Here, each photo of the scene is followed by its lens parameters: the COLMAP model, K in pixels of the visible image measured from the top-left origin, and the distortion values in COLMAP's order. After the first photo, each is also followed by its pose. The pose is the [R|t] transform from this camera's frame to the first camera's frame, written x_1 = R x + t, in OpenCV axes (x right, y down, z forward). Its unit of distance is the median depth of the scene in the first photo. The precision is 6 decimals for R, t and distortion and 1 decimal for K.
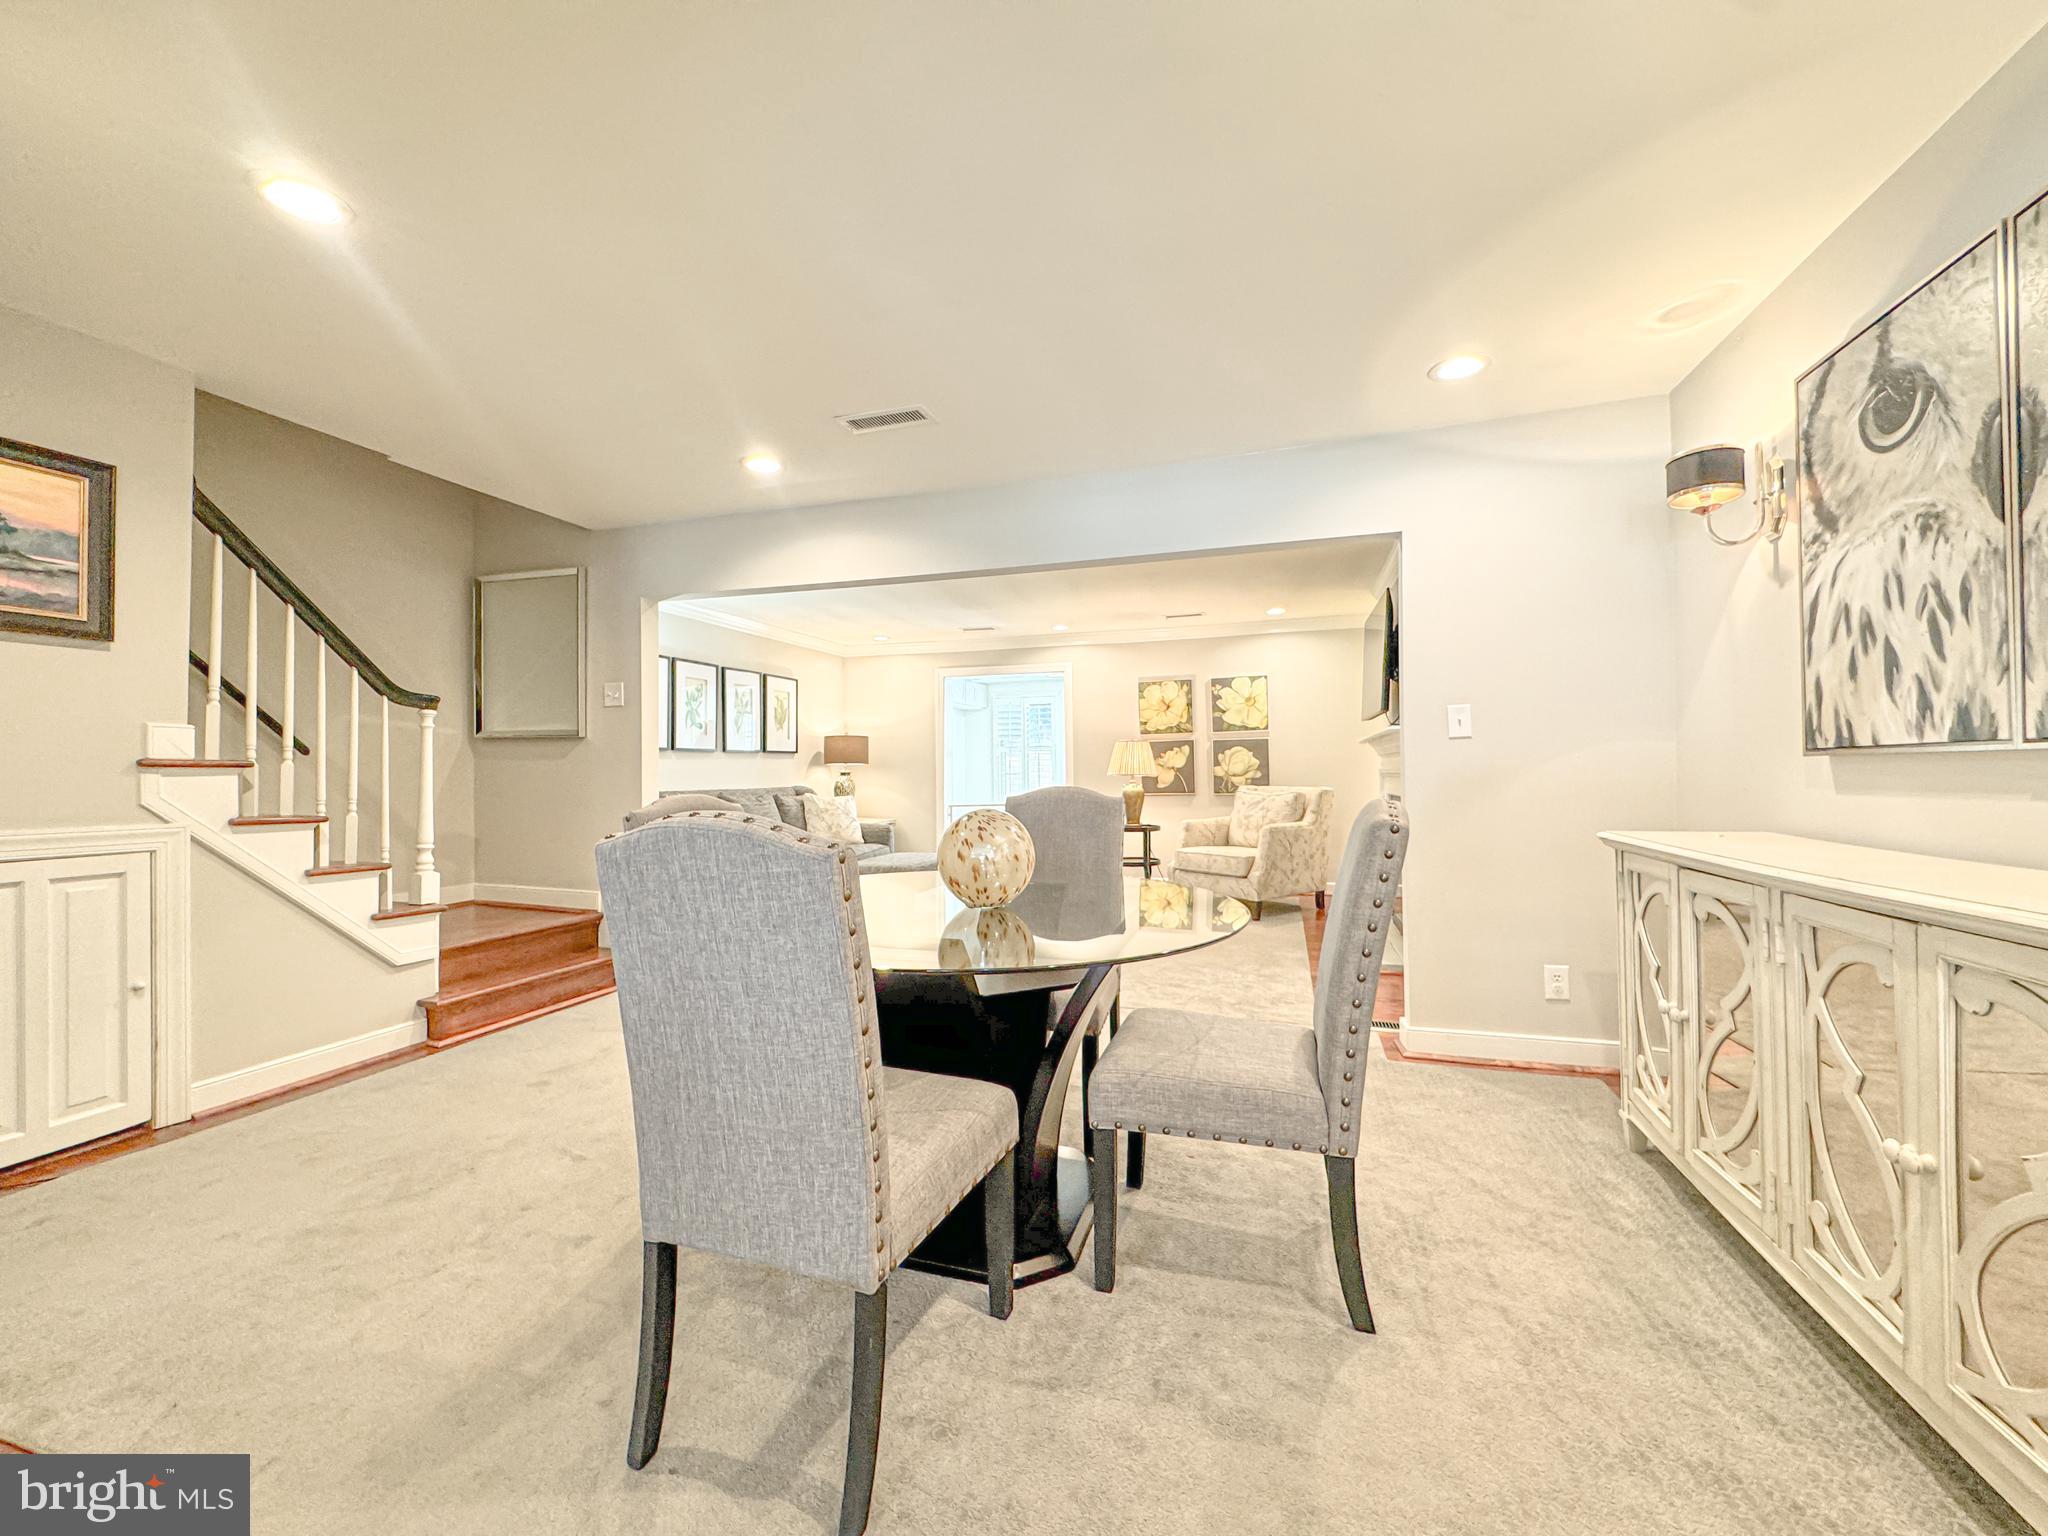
lens RADIAL K [[814.9, 0, 1022.6], [0, 814.9, 766.2], [0, 0, 1]] dist [-0.003923, 0.000802]
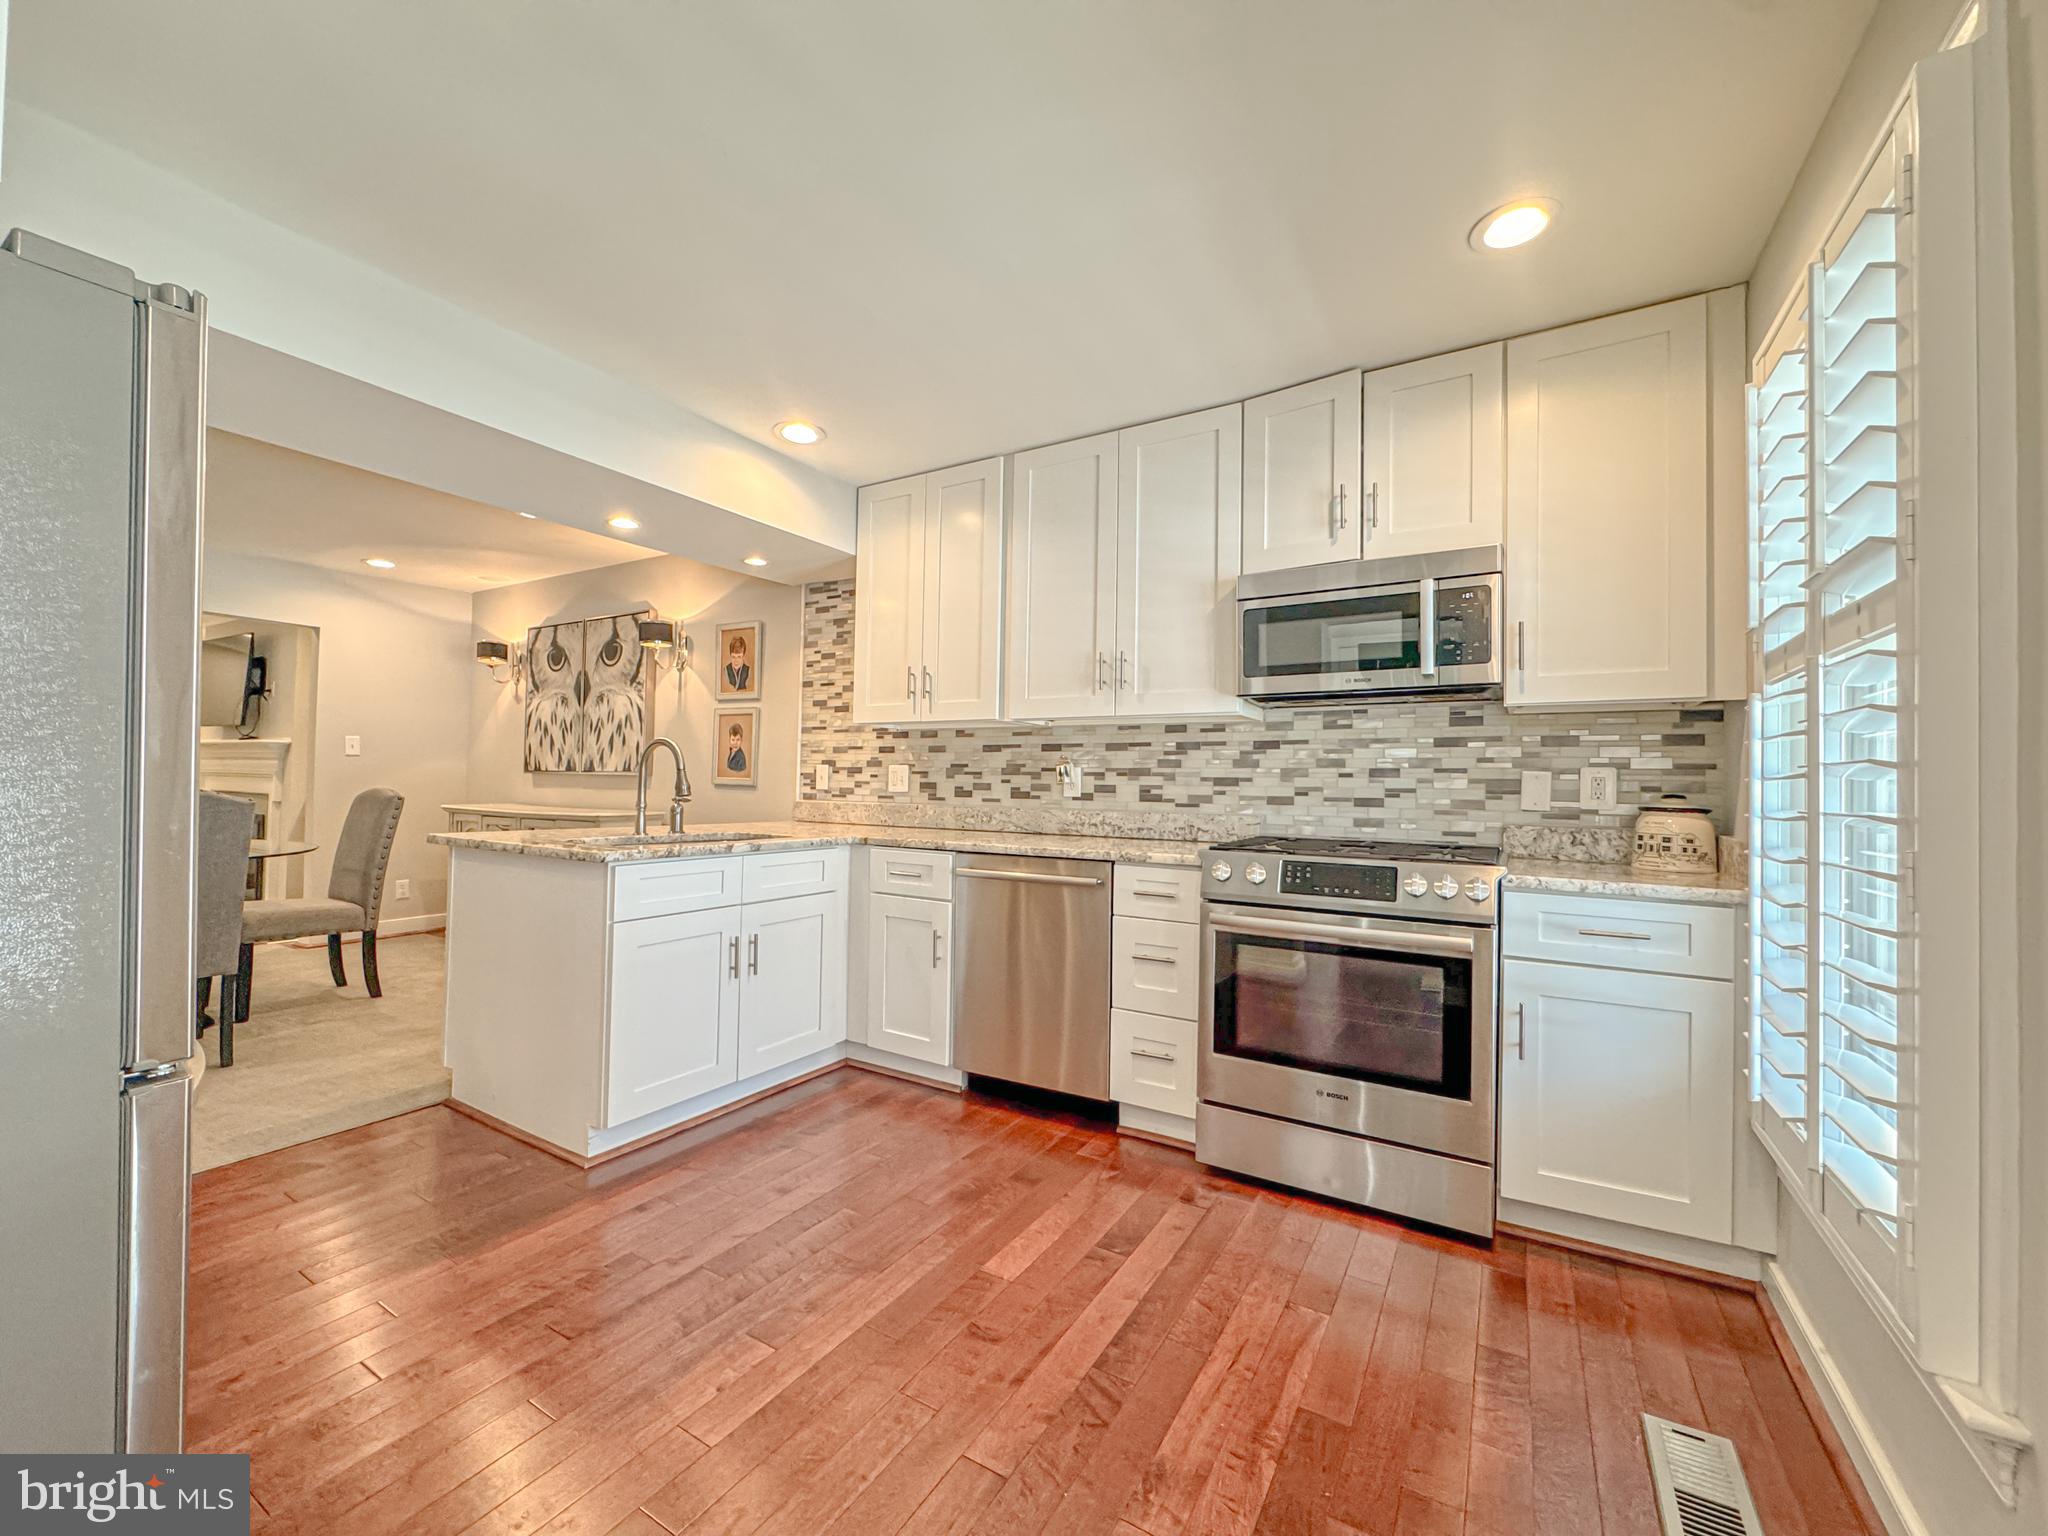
lens RADIAL K [[814.9, 0, 1025.3], [0, 814.9, 767.7], [0, 0, 1]] dist [-0.003923, 0.000802]
pose [[0.216234, 0.032017, 0.975816, -0.402805], [-0.029840, 0.999212, -0.026172, -0.002967], [-0.975885, -0.023459, 0.217019, -0.369561]]
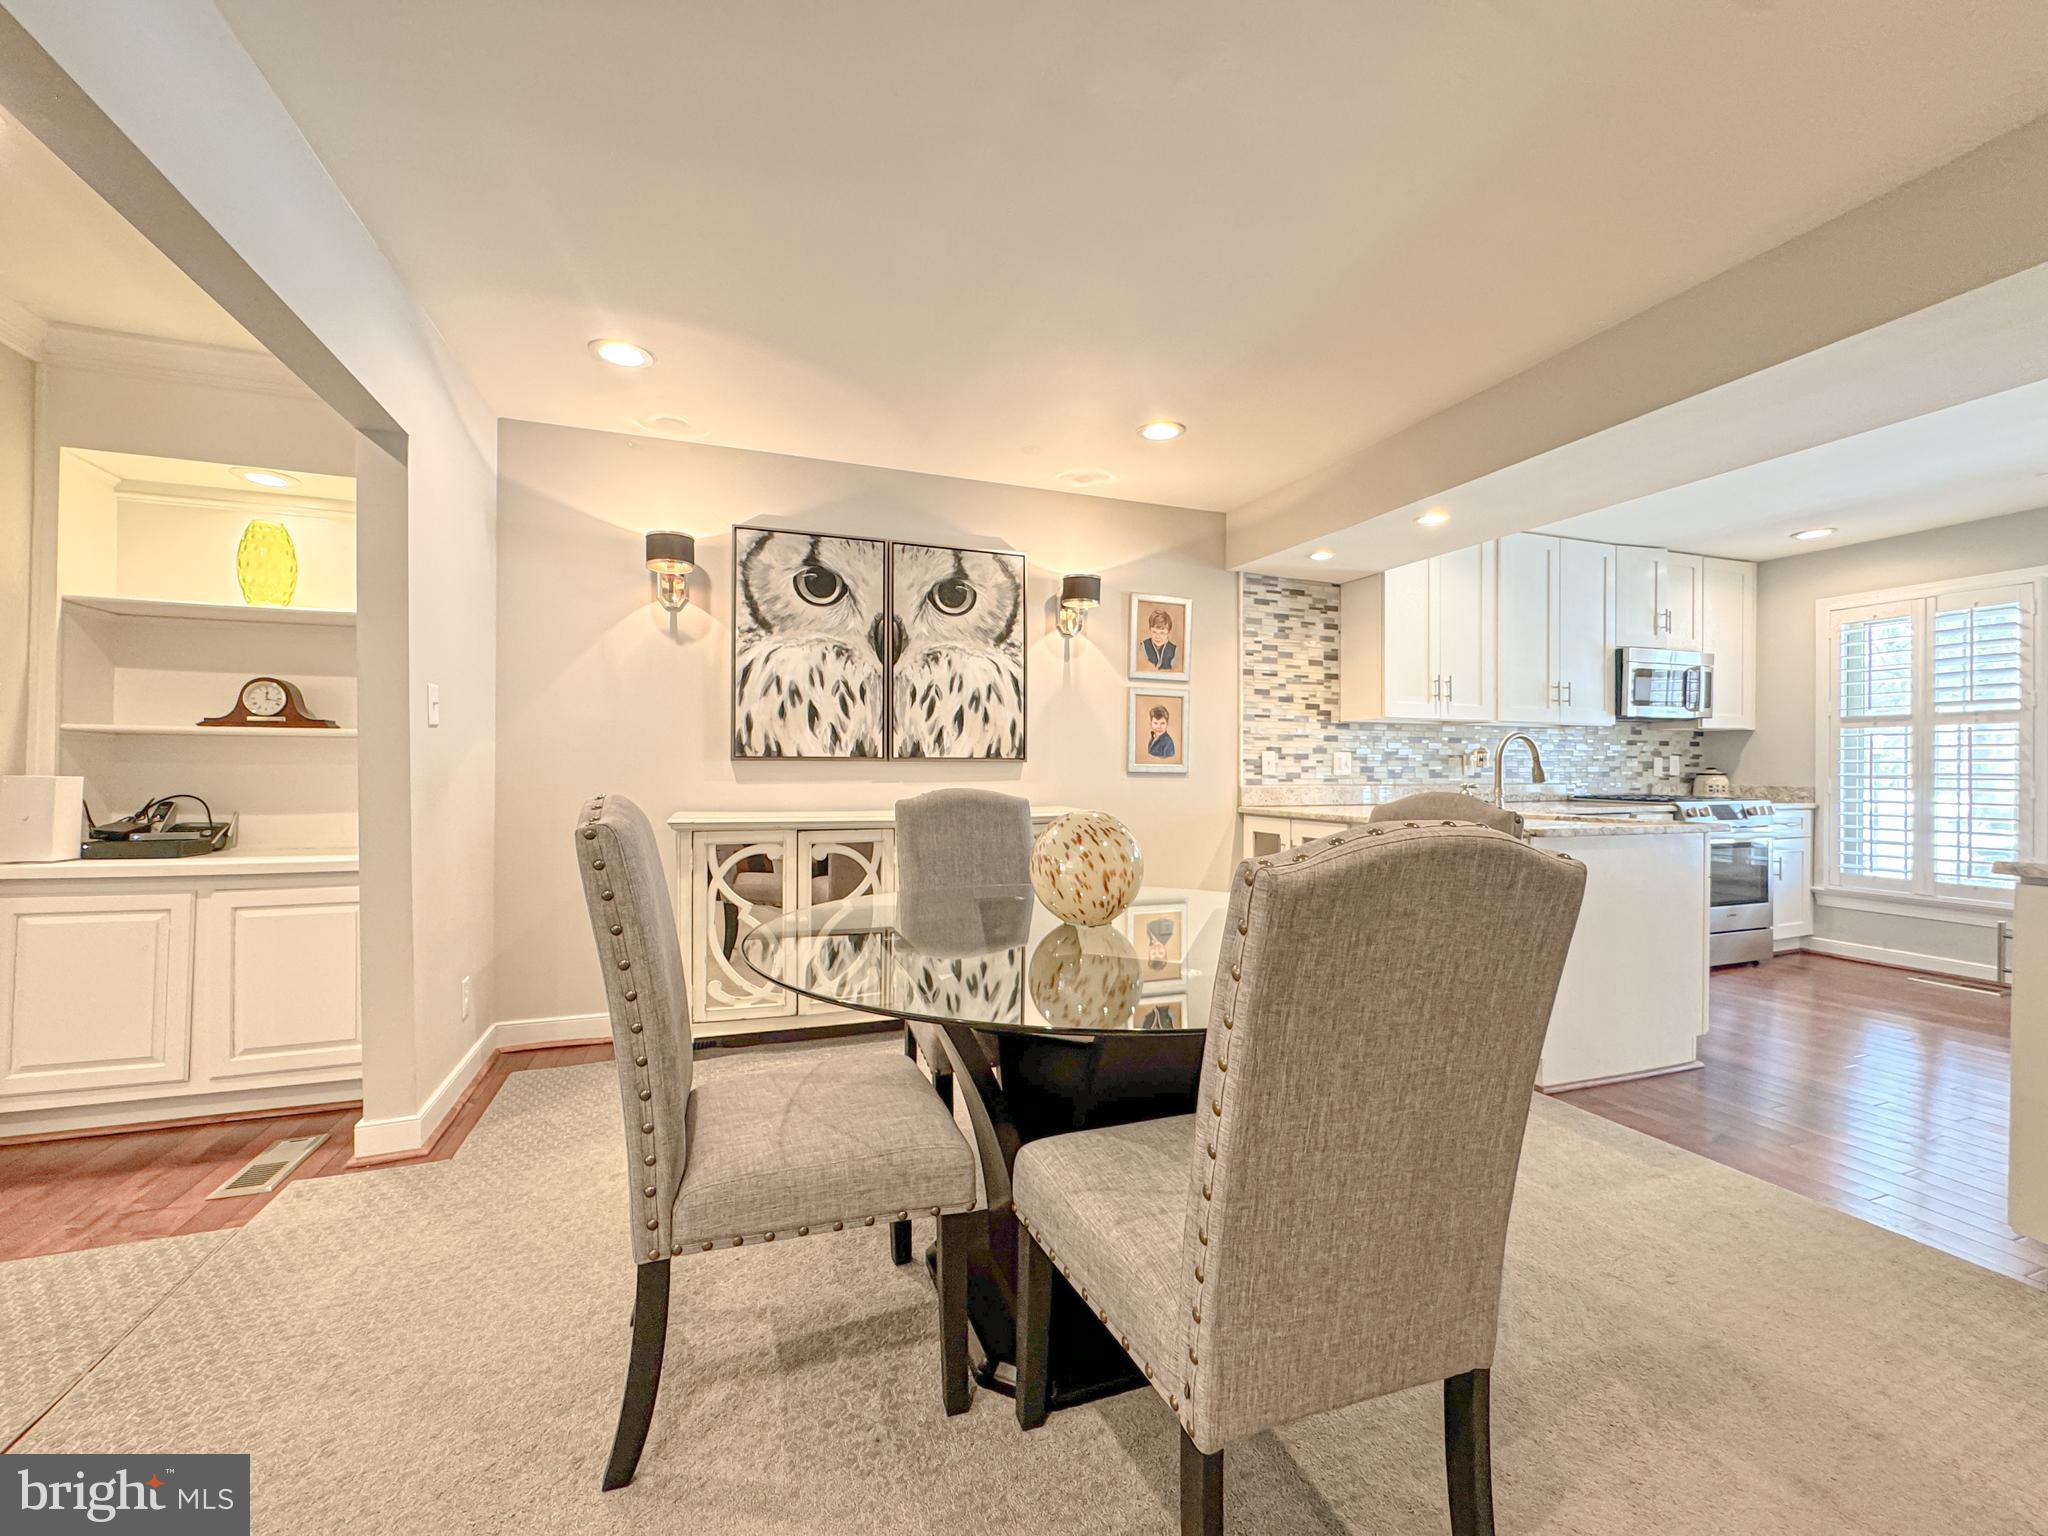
lens RADIAL K [[814.9, 0, 1022.4], [0, 814.9, 768.2], [0, 0, 1]] dist [-0.003923, 0.000802]
pose [[-0.613816, 0.004987, 0.789433, -0.216438], [-0.006943, 0.999907, -0.011715, 0.005836], [-0.789418, -0.012672, -0.613725, 0.502101]]
